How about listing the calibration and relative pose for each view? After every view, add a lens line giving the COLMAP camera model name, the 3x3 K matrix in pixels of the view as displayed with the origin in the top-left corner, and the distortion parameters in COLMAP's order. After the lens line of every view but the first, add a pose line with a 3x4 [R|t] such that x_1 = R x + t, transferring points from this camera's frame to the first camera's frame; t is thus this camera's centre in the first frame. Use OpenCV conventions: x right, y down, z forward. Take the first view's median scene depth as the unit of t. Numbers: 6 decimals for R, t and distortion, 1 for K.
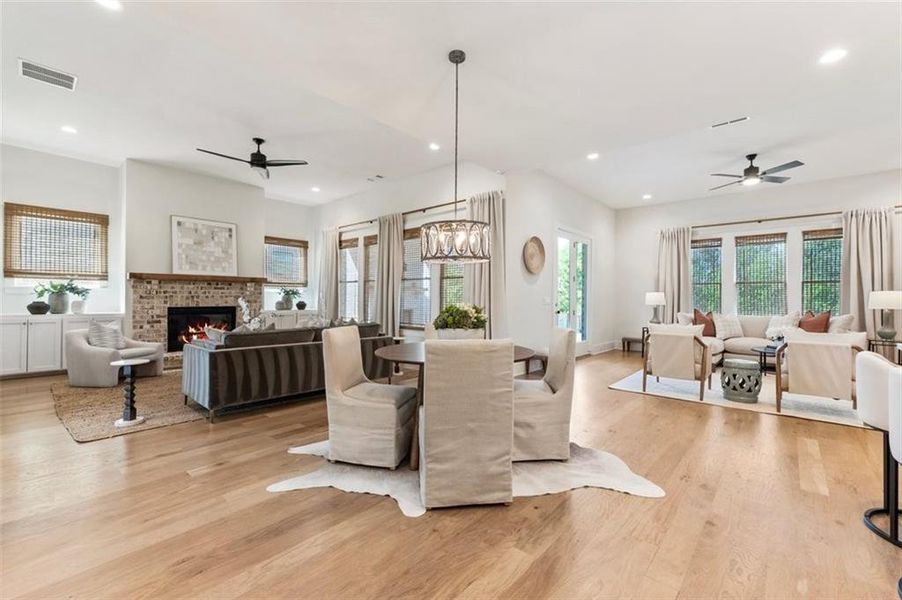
lens RADIAL K [[379.6, 0, 454.0], [0, 379.6, 298.8], [0, 0, 1]] dist [0.000354, 0.000939]
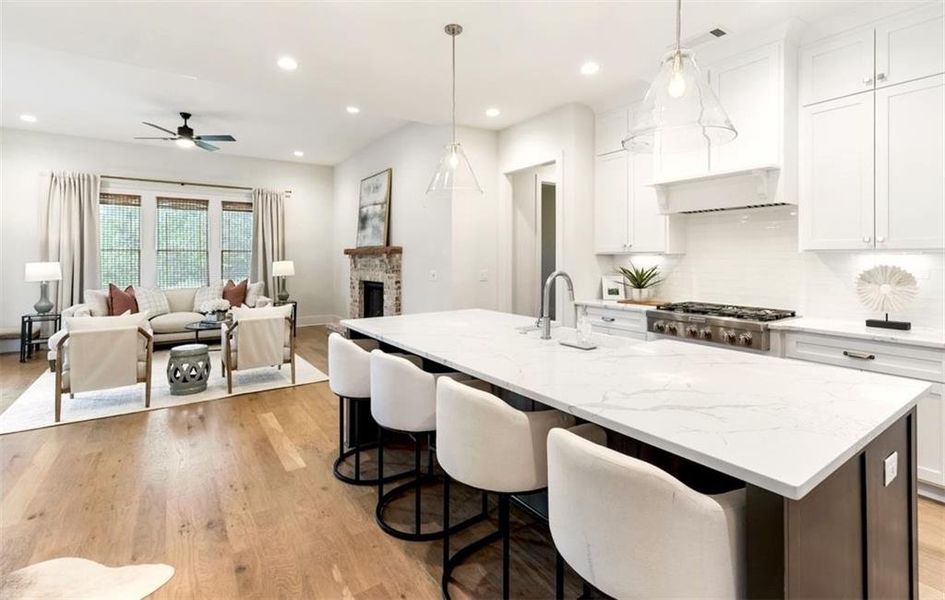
lens RADIAL K [[432.4, 0, 465.3], [0, 432.4, 255.2], [0, 0, 1]] dist [0.002414, 0.001564]
pose [[0.253696, -0.001650, 0.967283, -0.043281], [0.002556, 0.999996, 0.001036, -0.035720], [-0.967281, 0.002210, 0.253699, 0.083347]]
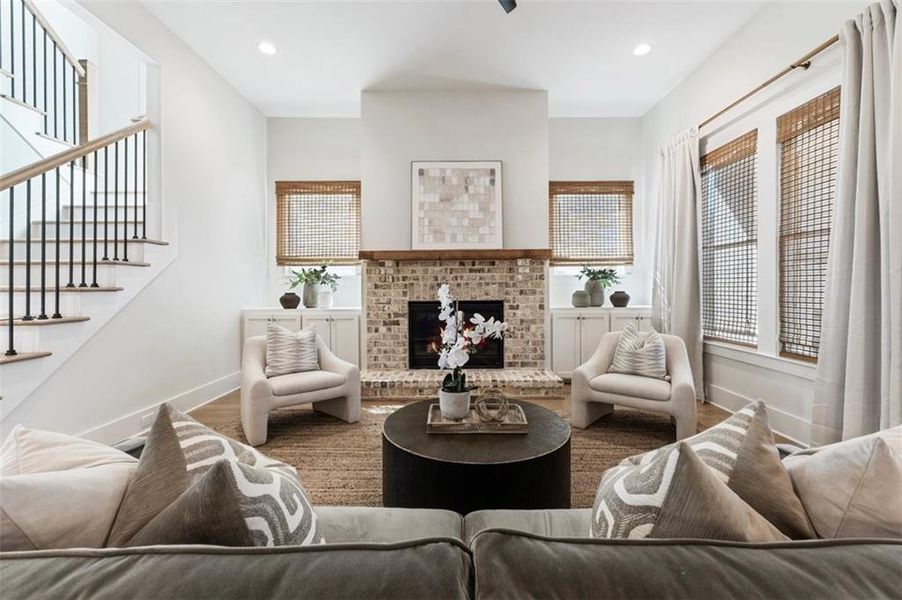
lens RADIAL K [[379.6, 0, 456.4], [0, 379.6, 285.7], [0, 0, 1]] dist [0.000354, 0.000939]
pose [[0.663830, -0.009828, -0.747819, -0.213636], [0.009012, 0.999946, -0.005142, -0.000755], [0.747829, -0.003325, 0.663883, 0.652747]]
